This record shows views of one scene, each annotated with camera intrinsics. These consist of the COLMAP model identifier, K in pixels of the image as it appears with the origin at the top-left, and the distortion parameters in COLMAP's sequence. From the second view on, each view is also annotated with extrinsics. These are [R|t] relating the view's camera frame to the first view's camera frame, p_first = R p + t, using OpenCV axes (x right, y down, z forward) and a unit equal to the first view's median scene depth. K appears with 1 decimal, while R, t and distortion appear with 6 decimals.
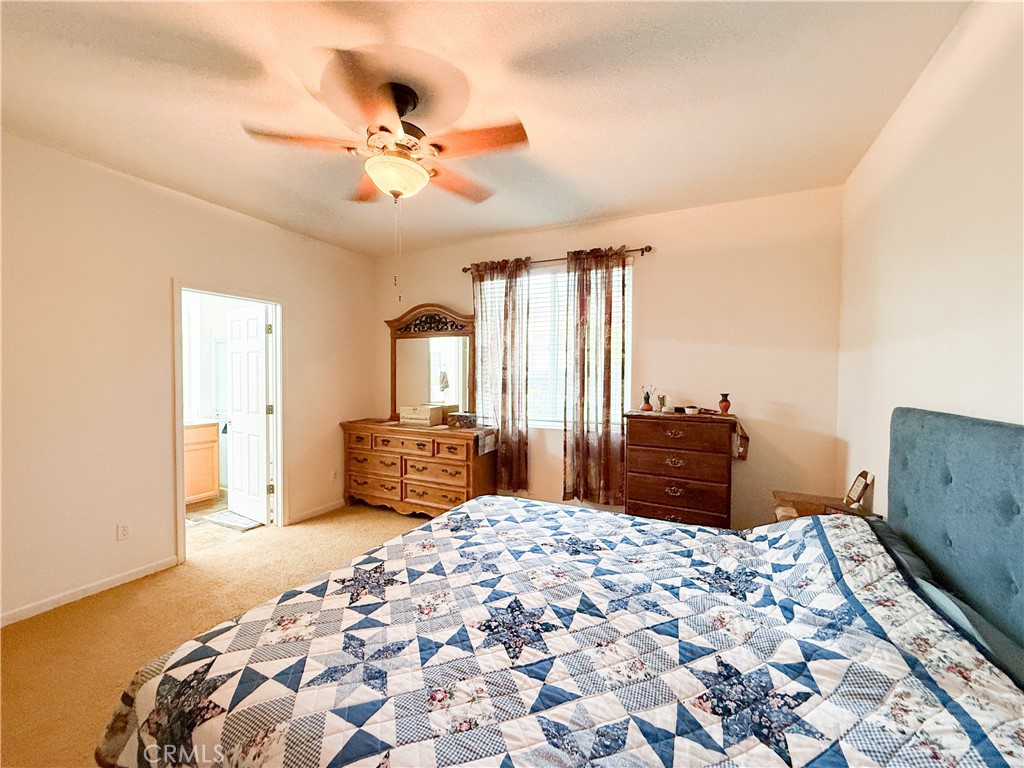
lens RADIAL K [[411.9, 0, 509.1], [0, 411.9, 384.6], [0, 0, 1]] dist [-0.000177, 0.000023]
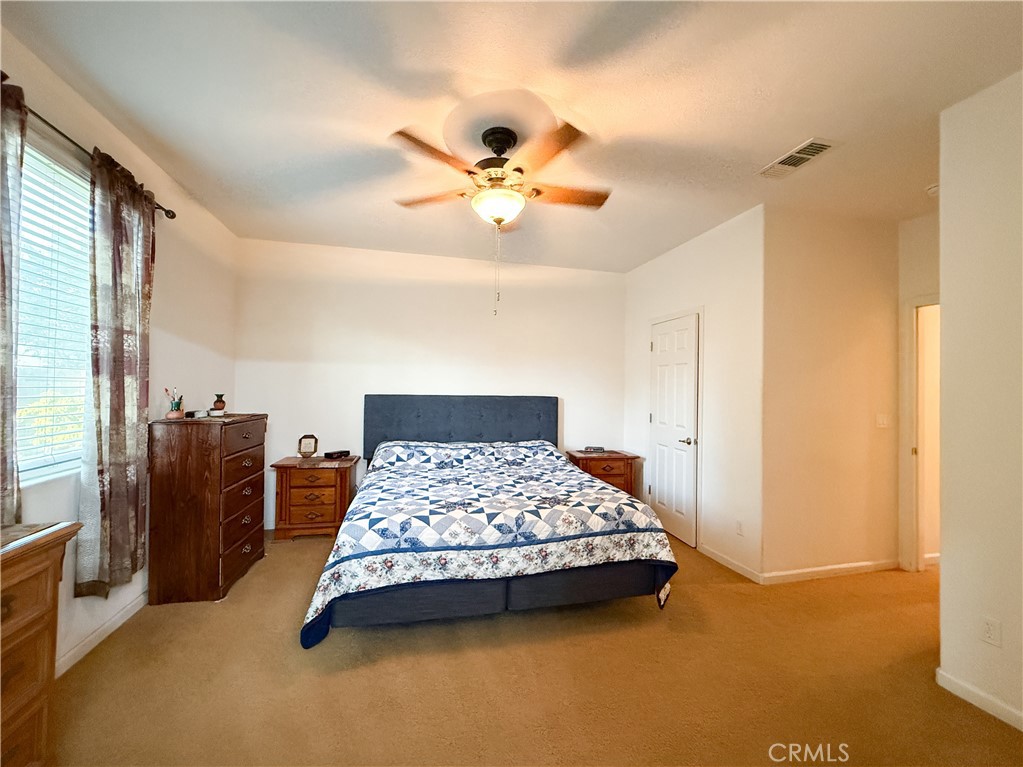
lens RADIAL K [[411.5, 0, 509.6], [0, 411.5, 382.0], [0, 0, 1]] dist [-0.000177, 0.000023]
pose [[-0.643884, -0.010768, 0.765048, -0.876509], [0.001043, 0.999888, 0.014951, -0.028483], [-0.765123, 0.010424, -0.643800, 1.280176]]
